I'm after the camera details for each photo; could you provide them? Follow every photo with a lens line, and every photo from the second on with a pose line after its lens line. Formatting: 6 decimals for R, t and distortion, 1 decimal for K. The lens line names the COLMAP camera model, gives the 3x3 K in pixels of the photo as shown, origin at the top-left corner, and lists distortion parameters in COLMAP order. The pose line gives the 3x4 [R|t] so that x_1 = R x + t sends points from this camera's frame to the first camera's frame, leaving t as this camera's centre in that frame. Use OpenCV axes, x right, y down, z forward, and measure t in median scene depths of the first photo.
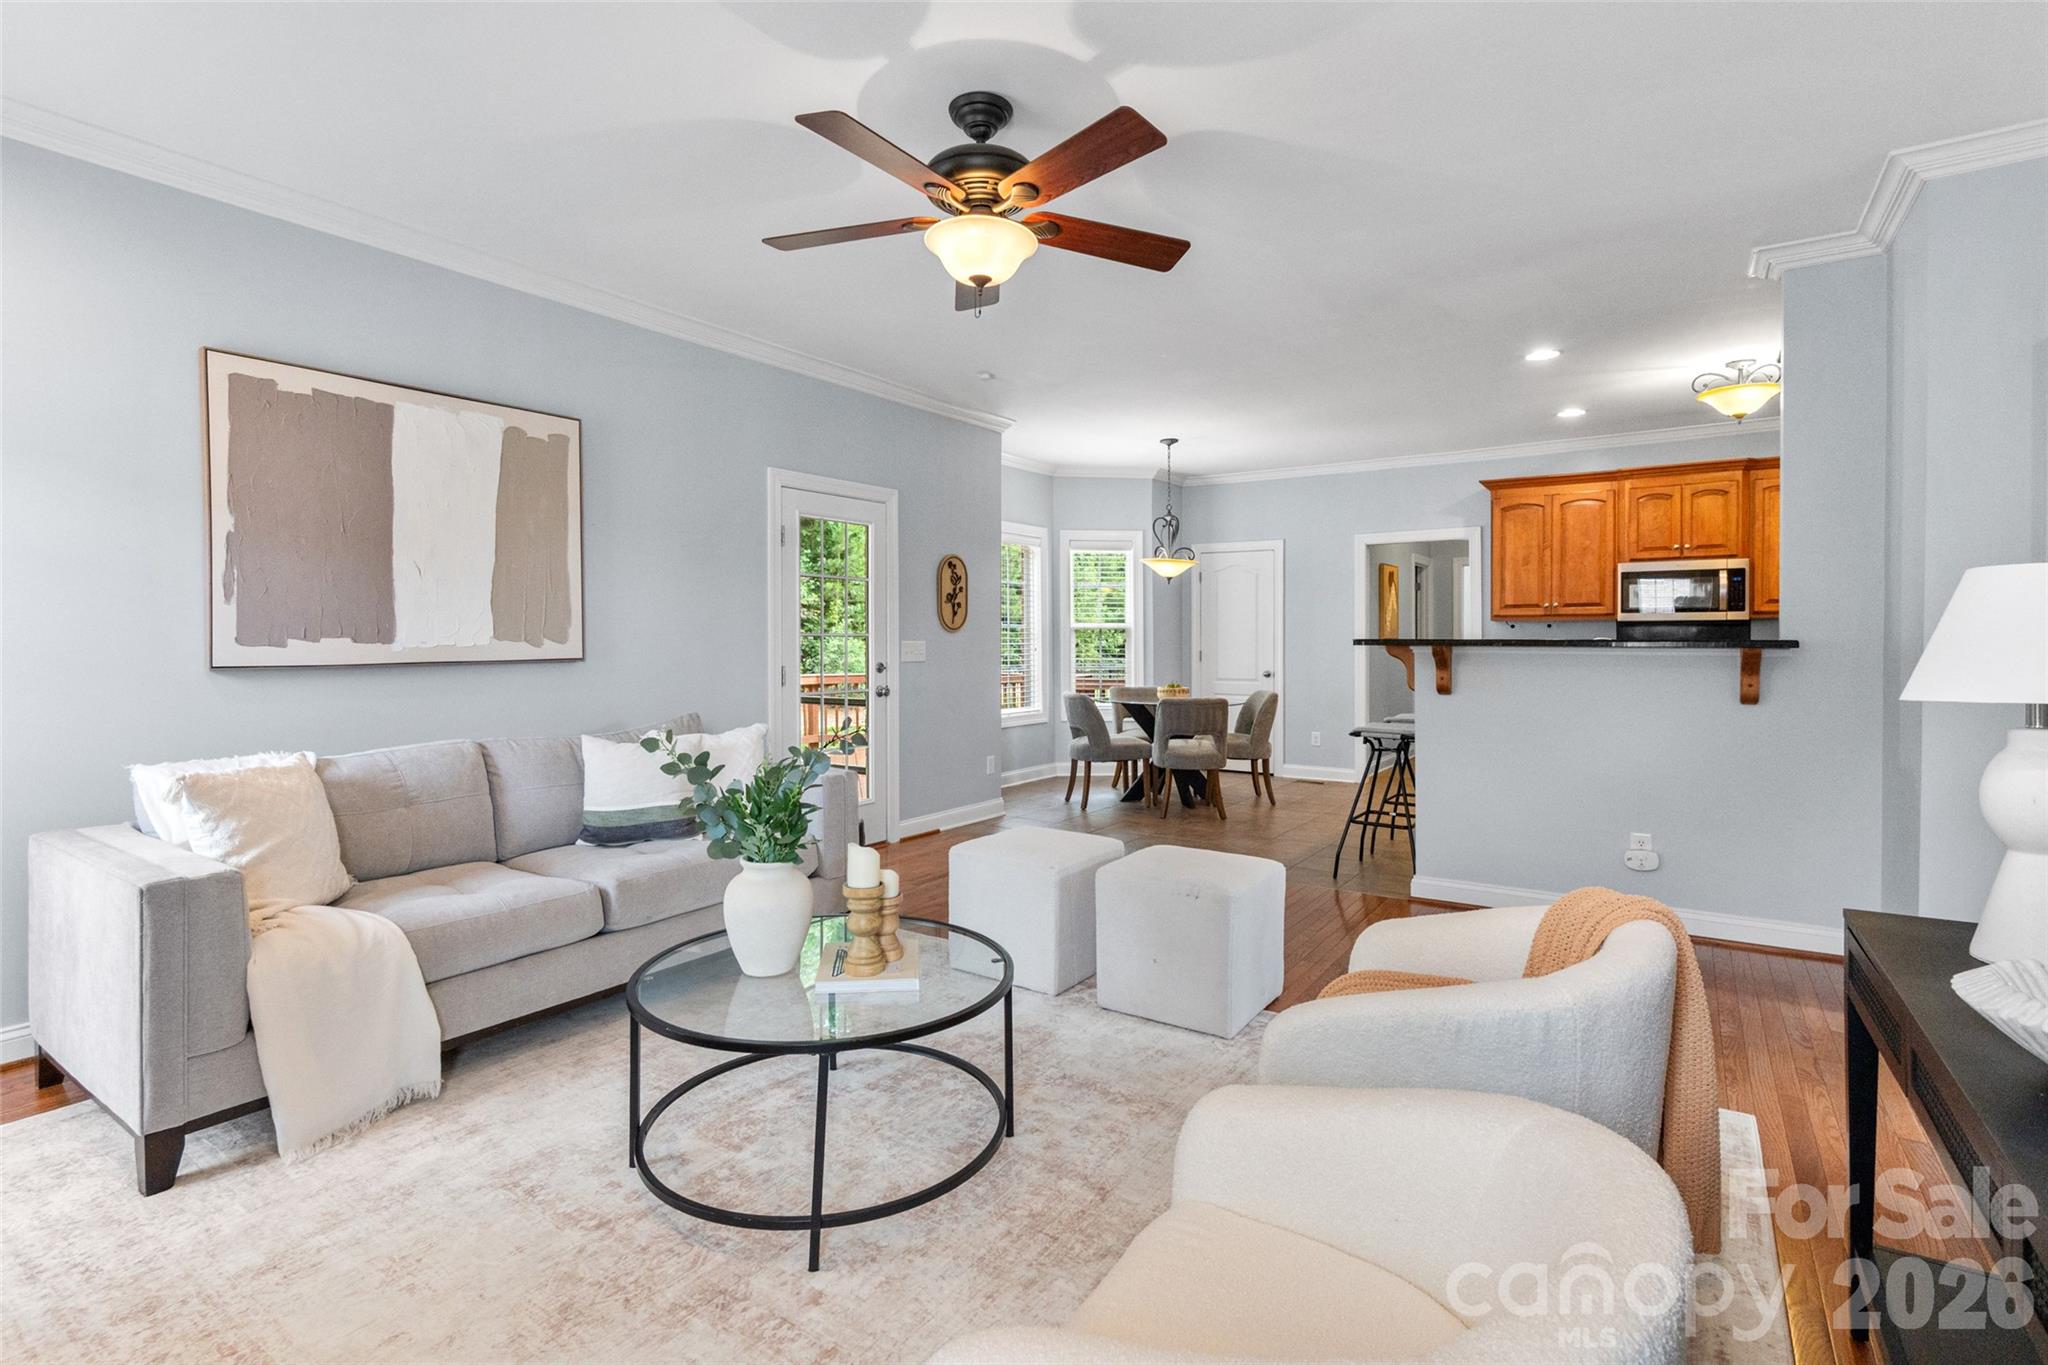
lens RADIAL K [[940.5, 0, 1083.3], [0, 940.5, 647.4], [0, 0, 1]] dist [-0.036307, -0.000020]
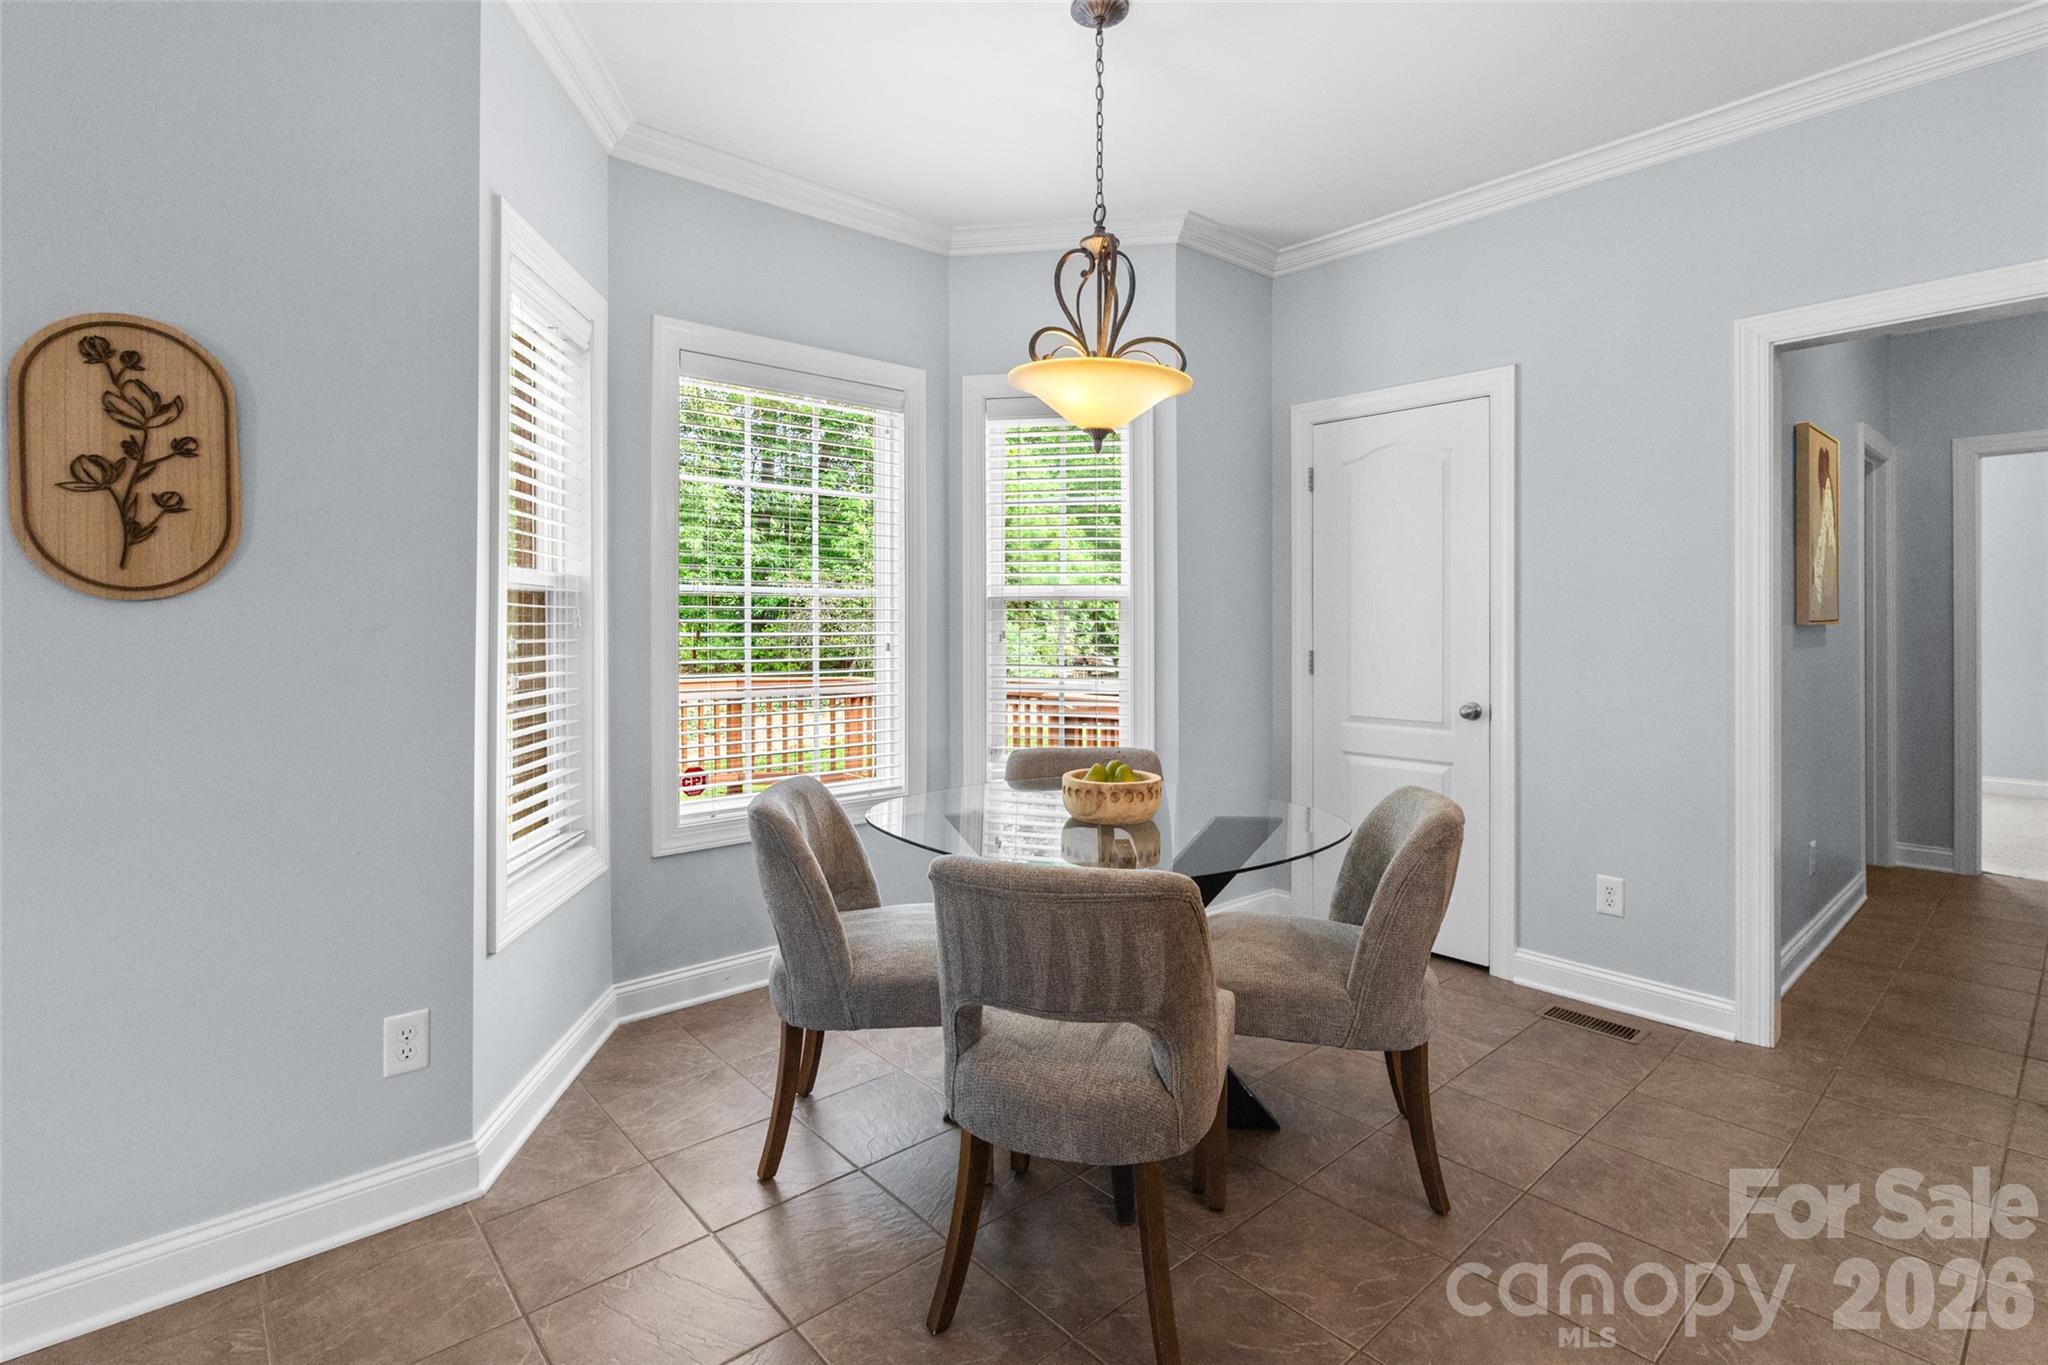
lens RADIAL K [[971.2, 0, 1049.1], [0, 971.2, 619.3], [0, 0, 1]] dist [-0.000886, 0.000600]
pose [[0.960571, -0.003539, -0.278011, 0.195967], [0.000601, 0.999943, -0.010650, -0.007357], [0.278033, 0.010063, 0.960519, 0.795612]]
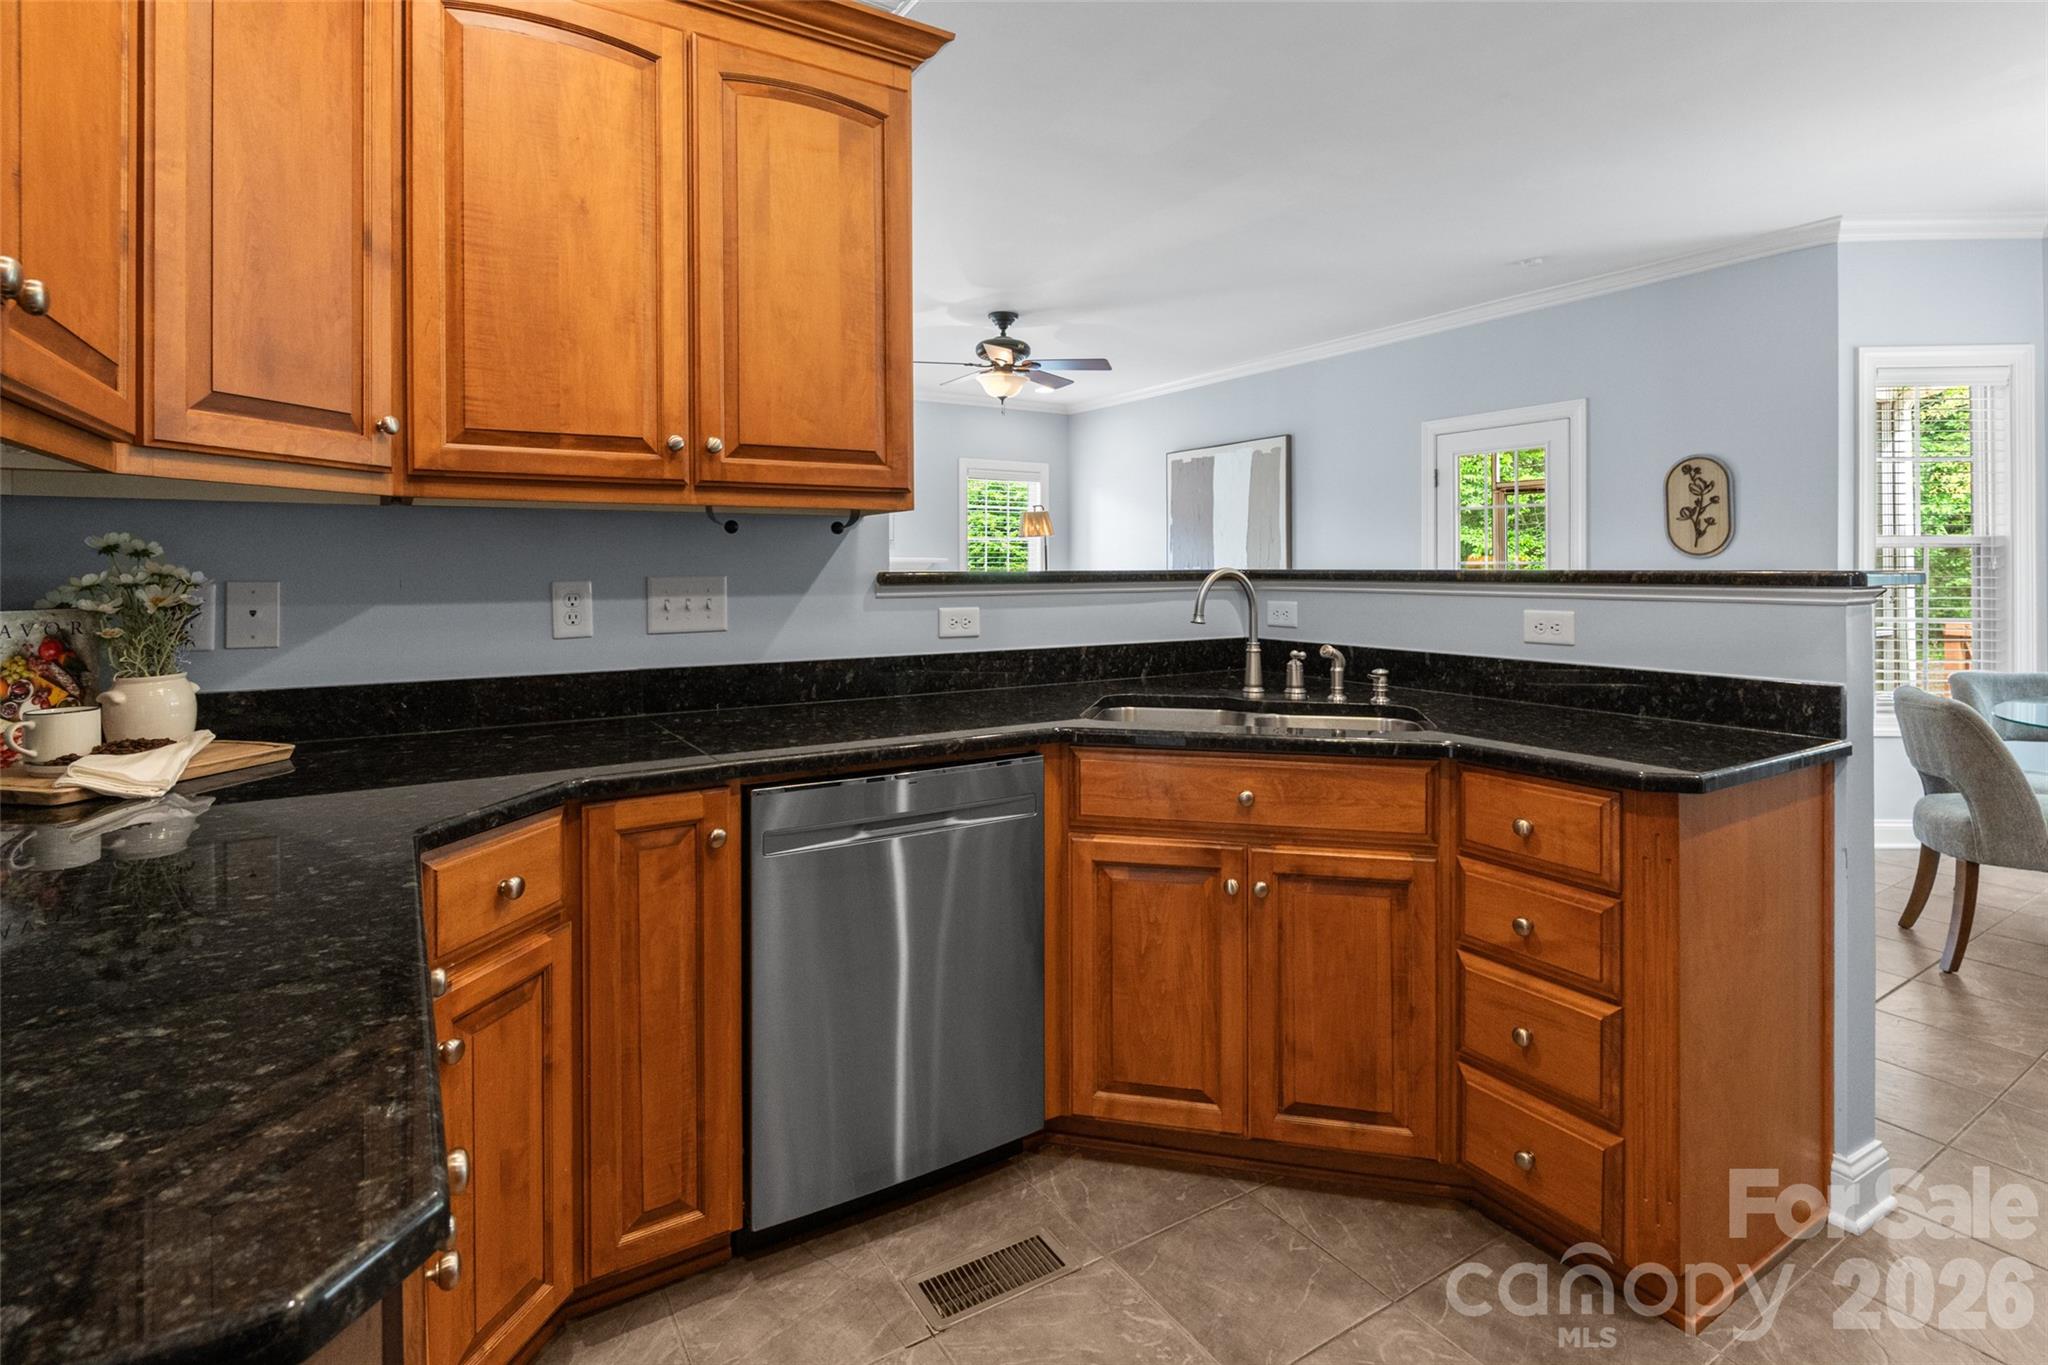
lens RADIAL K [[981.5, 0, 1022.1], [0, 981.5, 564.0], [0, 0, 1]] dist [-0.006577, 0.000061]
pose [[-0.422738, -0.001708, -0.906250, 0.786588], [-0.006284, 0.999980, 0.001046, -0.009068], [0.906230, 0.006137, -0.422740, 0.834251]]
